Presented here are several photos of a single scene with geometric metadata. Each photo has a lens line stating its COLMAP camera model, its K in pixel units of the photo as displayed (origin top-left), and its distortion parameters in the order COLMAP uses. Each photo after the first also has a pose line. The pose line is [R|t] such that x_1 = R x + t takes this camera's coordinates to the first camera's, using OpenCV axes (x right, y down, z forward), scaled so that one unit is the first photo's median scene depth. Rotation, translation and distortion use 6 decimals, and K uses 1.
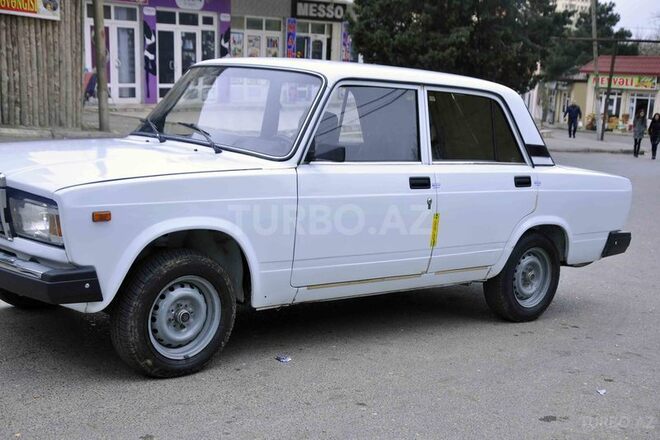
lens RADIAL K [[961.3, 0, 388.2], [0, 961.3, 219.8], [0, 0, 1]] dist [0.173325, 0.443455]
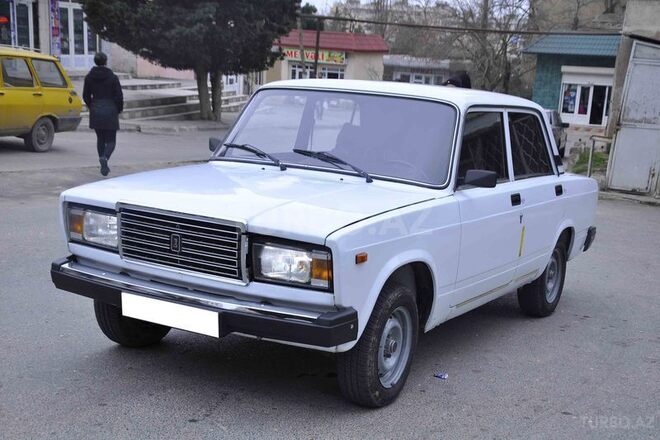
lens RADIAL K [[961.3, 0, 388.2], [0, 961.3, 219.8], [0, 0, 1]] dist [0.173325, 0.443455]
pose [[0.939150, -0.048857, 0.340014, -0.397792], [0.037310, 0.998486, 0.040420, -0.054782], [-0.341474, -0.025274, 0.939551, 0.027829]]
